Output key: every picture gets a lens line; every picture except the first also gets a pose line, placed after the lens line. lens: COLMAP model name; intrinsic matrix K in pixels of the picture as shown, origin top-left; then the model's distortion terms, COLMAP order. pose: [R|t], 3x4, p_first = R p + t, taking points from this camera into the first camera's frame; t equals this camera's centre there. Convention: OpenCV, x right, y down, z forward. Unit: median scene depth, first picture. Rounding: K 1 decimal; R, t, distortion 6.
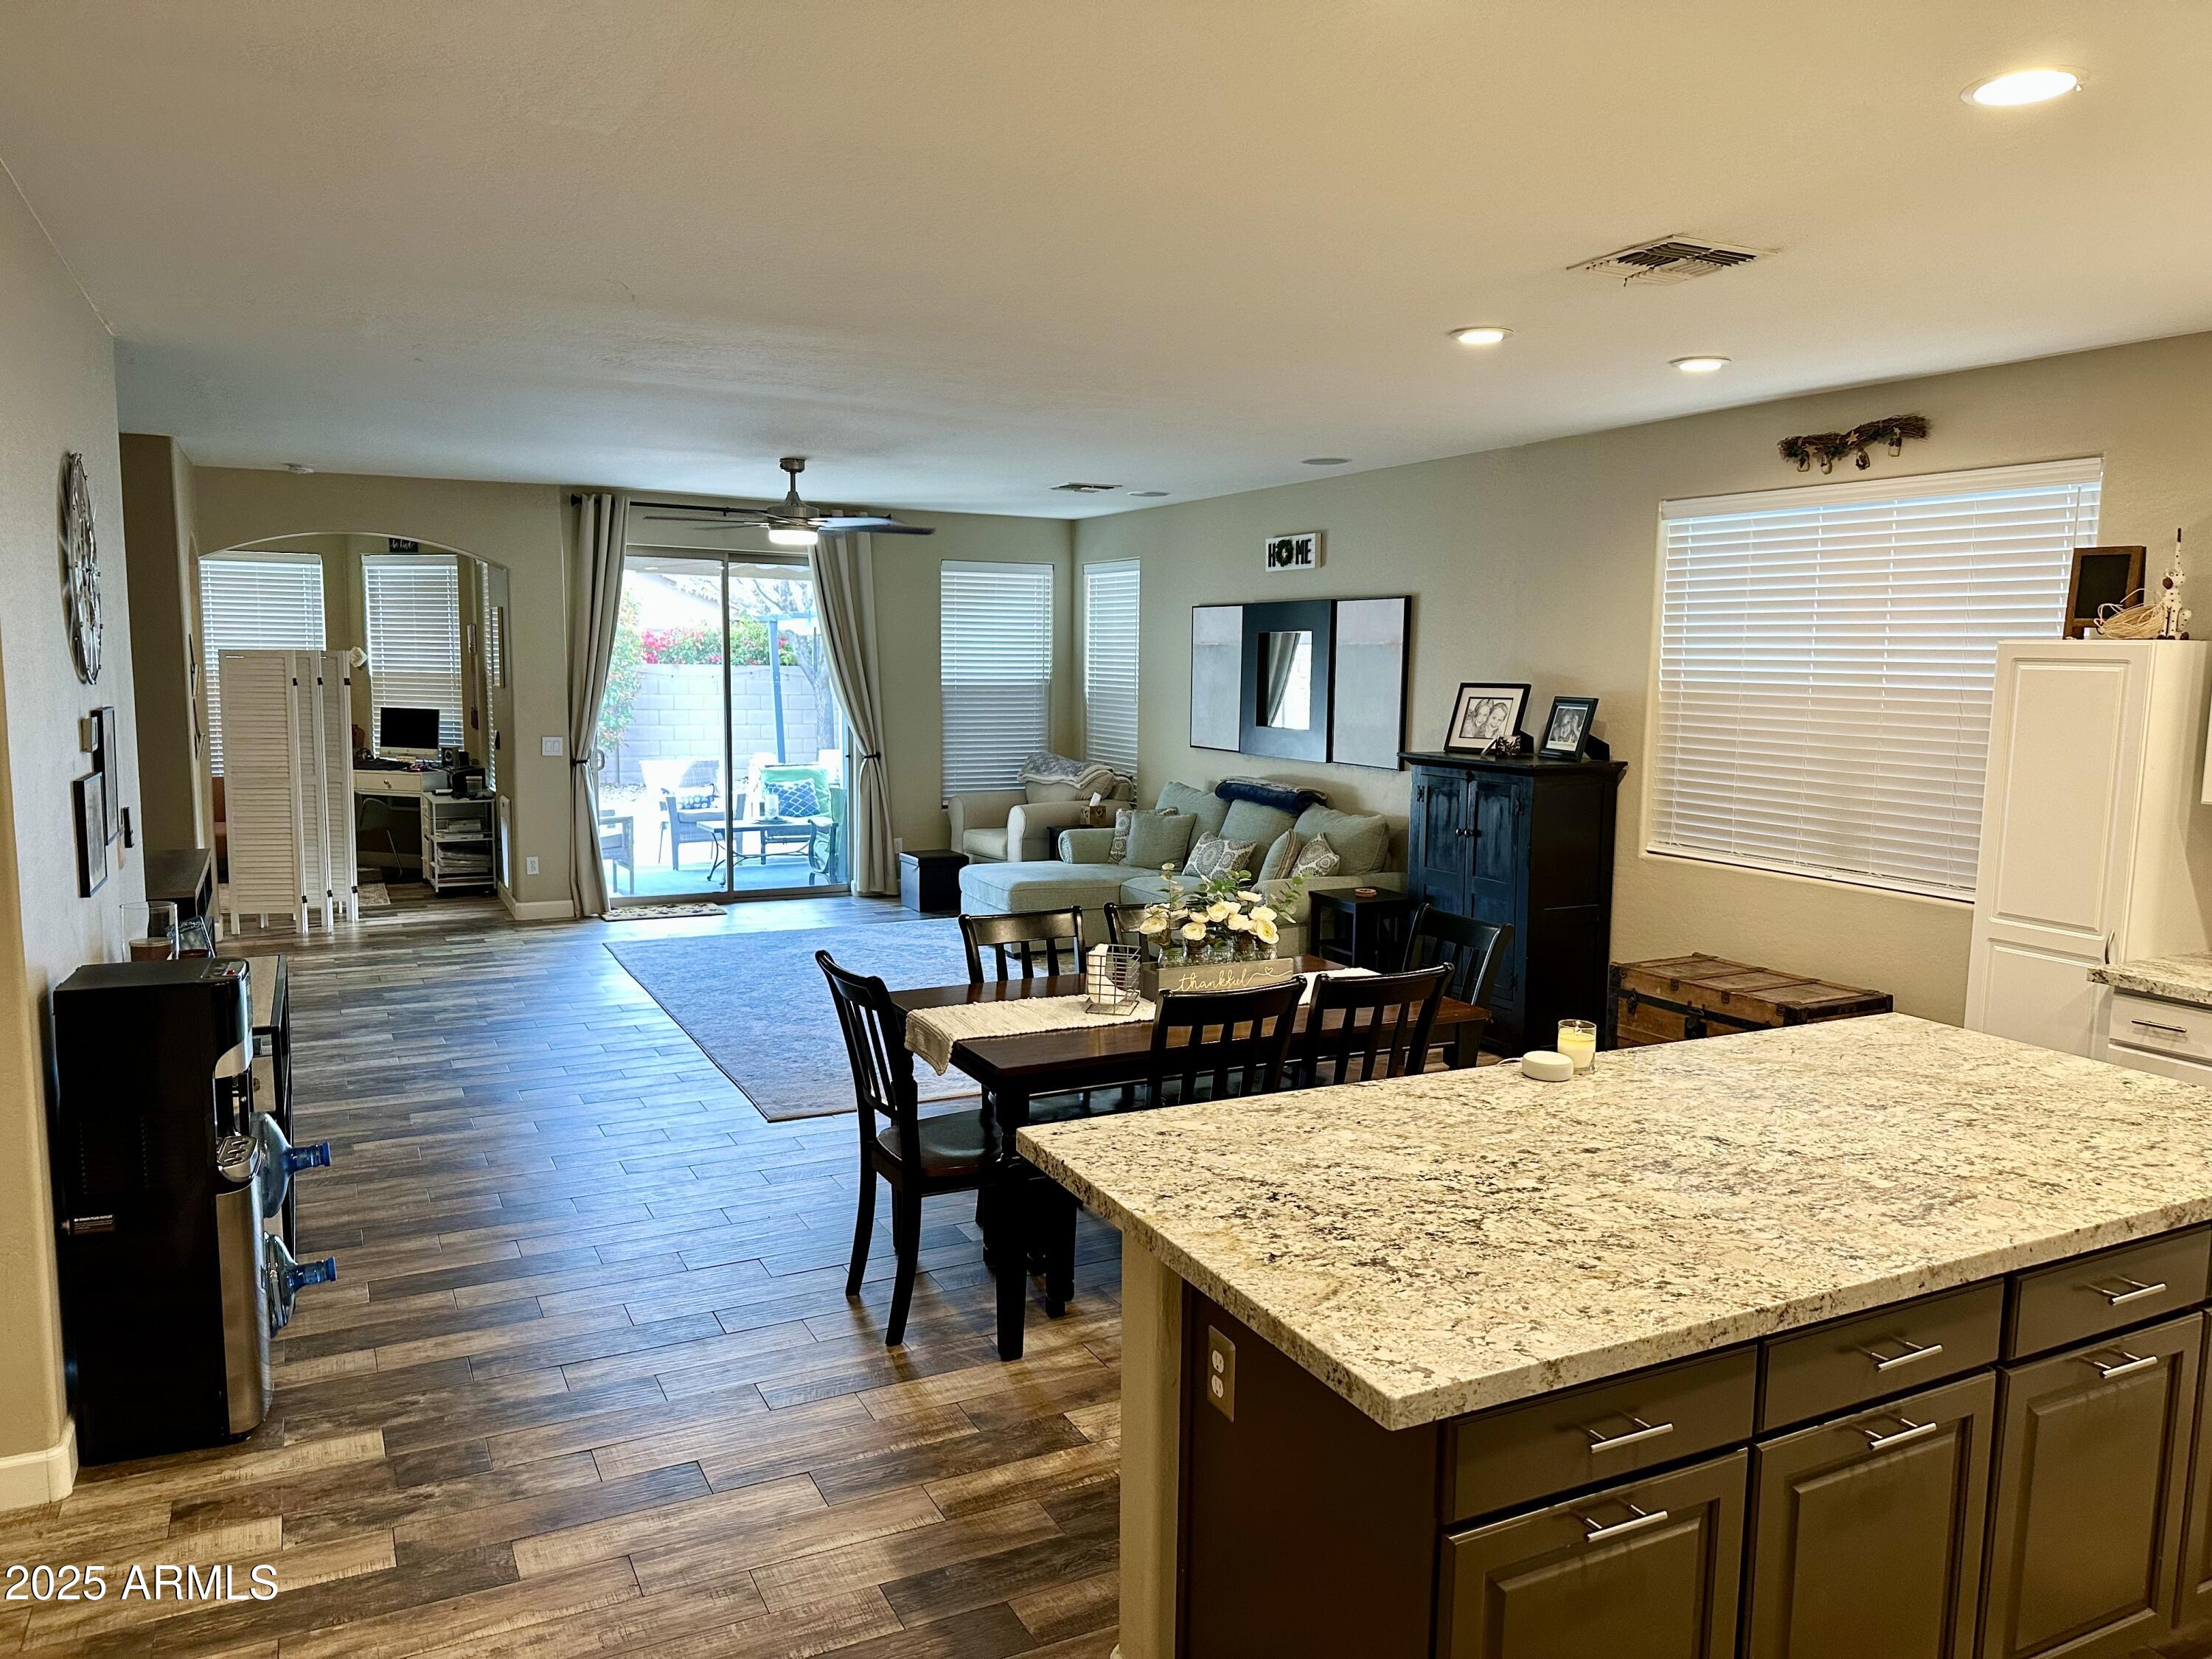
lens RADIAL K [[1548.7, 0, 1094.5], [0, 1548.7, 829.7], [0, 0, 1]] dist [0.092172, -0.113184]
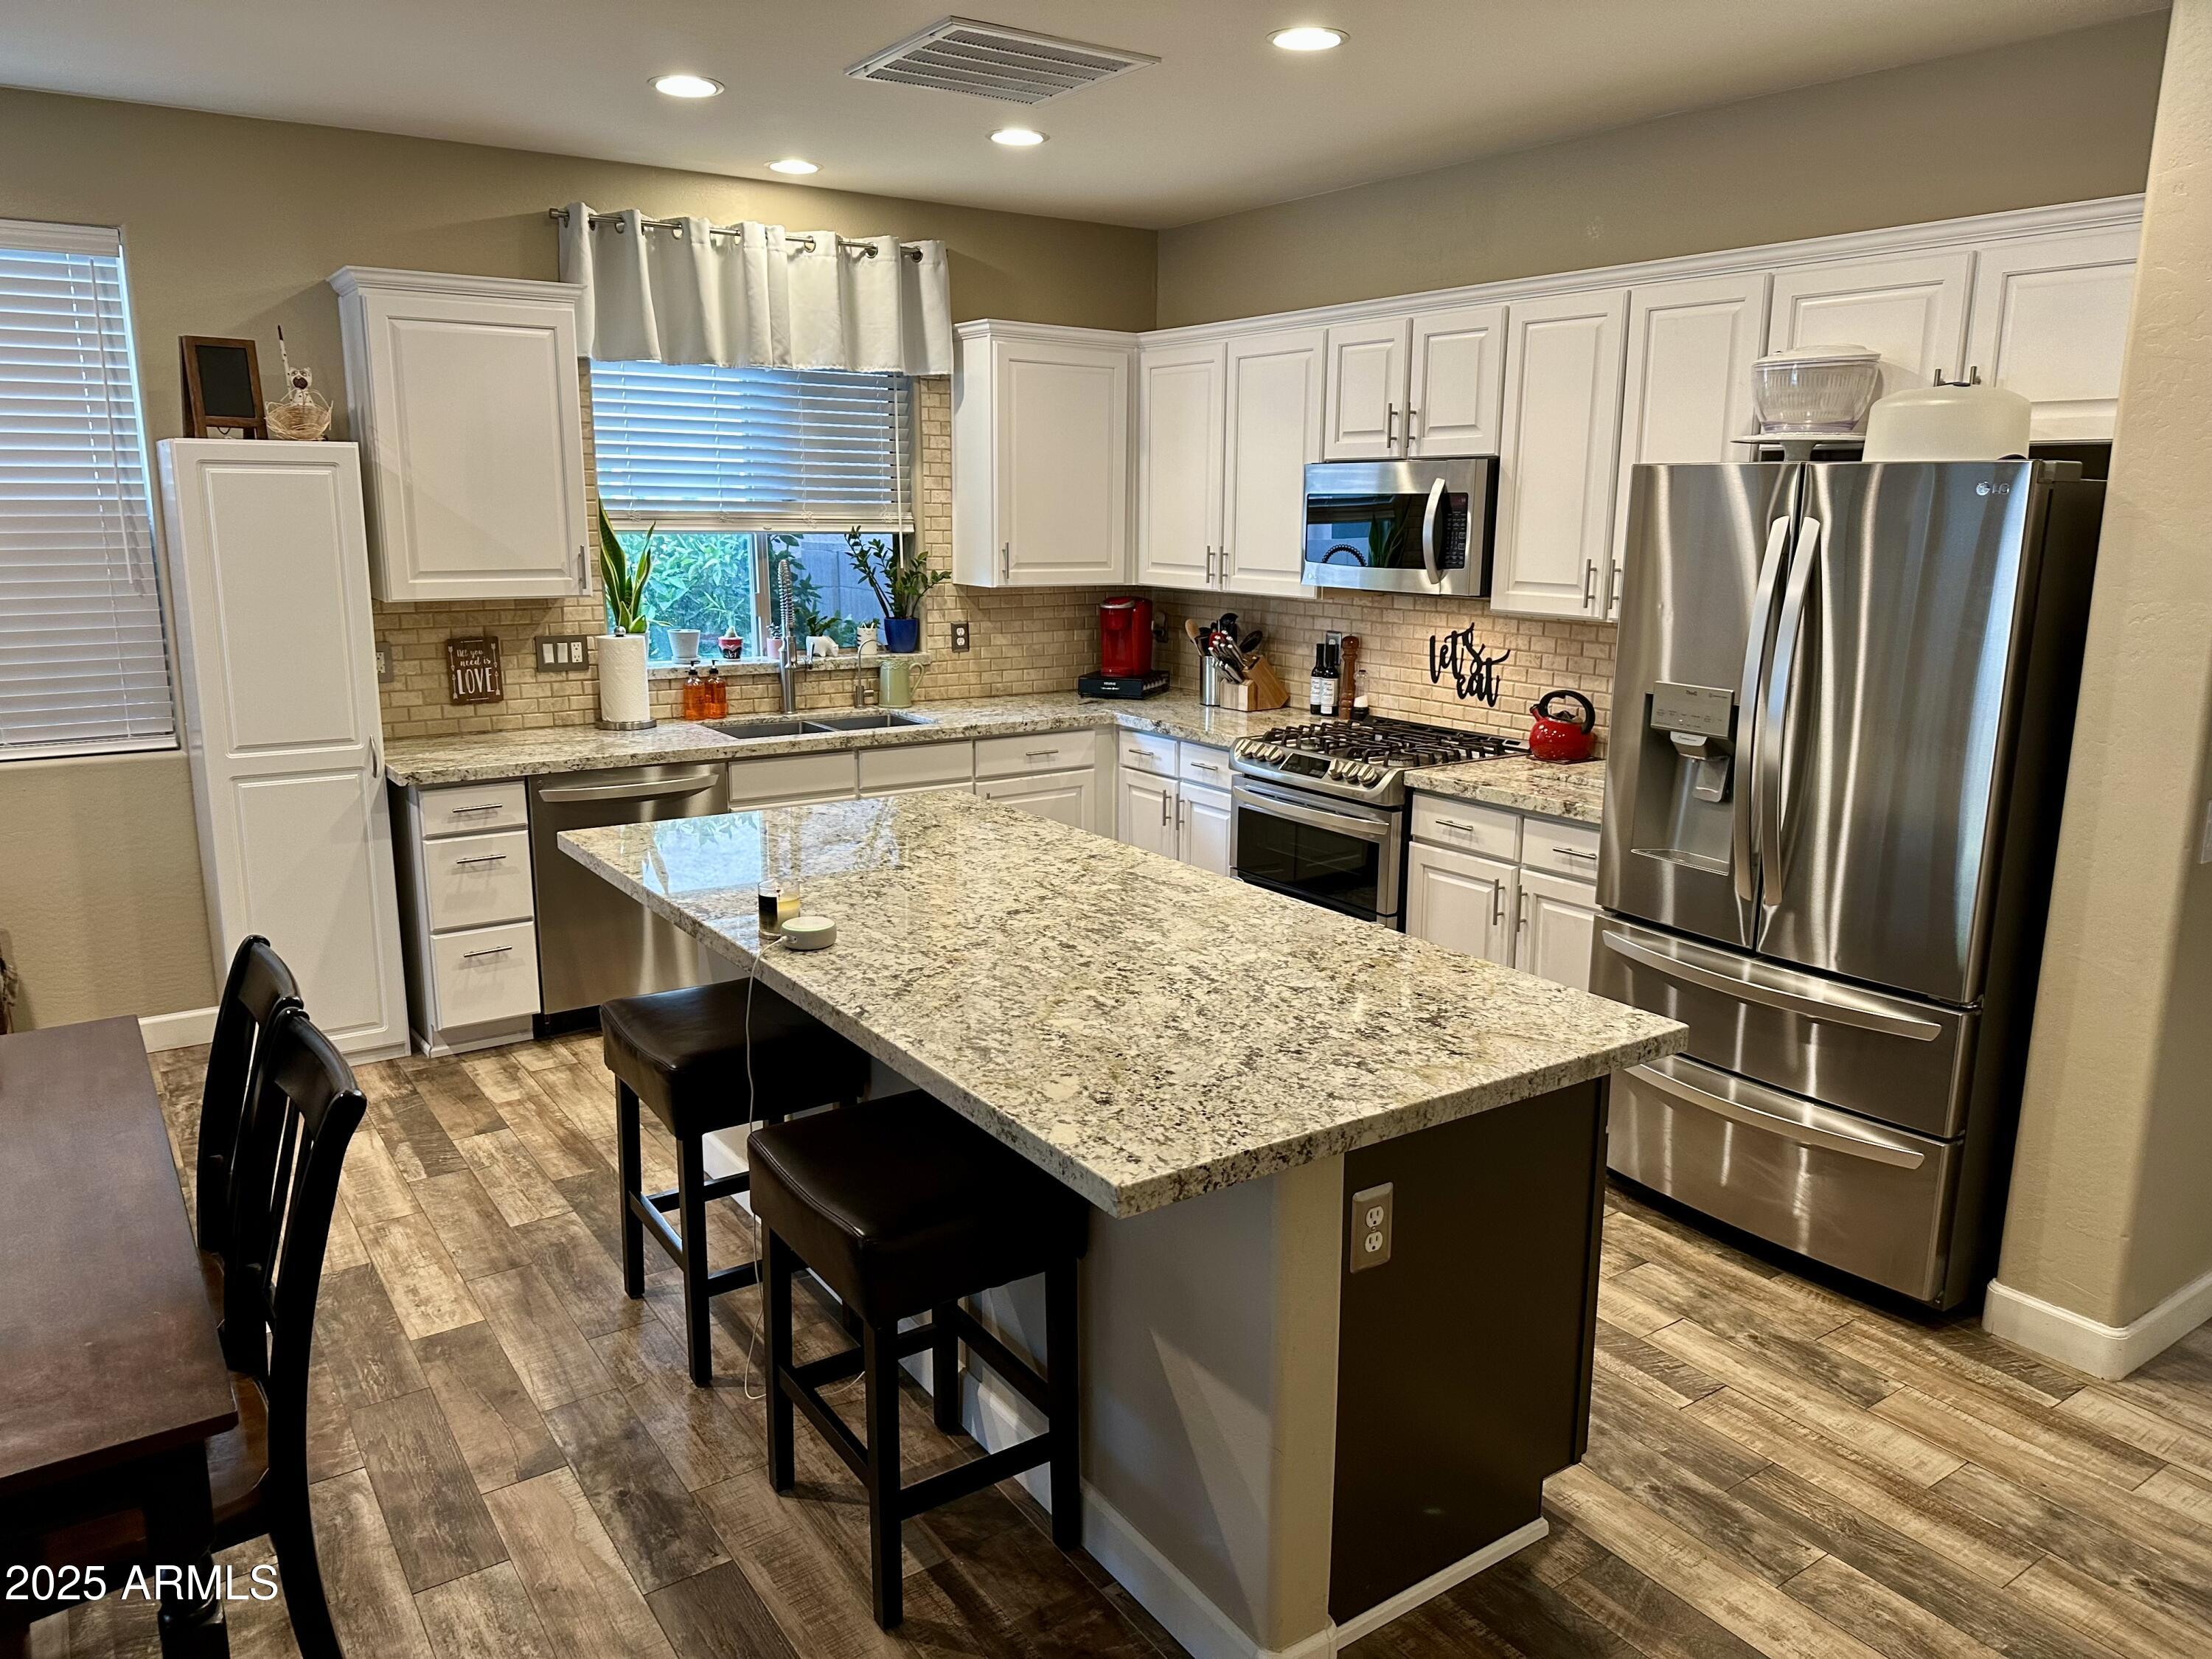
lens RADIAL K [[1548.7, 0, 1094.5], [0, 1548.7, 829.7], [0, 0, 1]] dist [0.092172, -0.113184]
pose [[-0.139775, -0.222560, 0.964847, -0.685736], [0.104595, 0.965642, 0.237896, -0.117730], [-0.984643, 0.134170, -0.111694, 1.120508]]
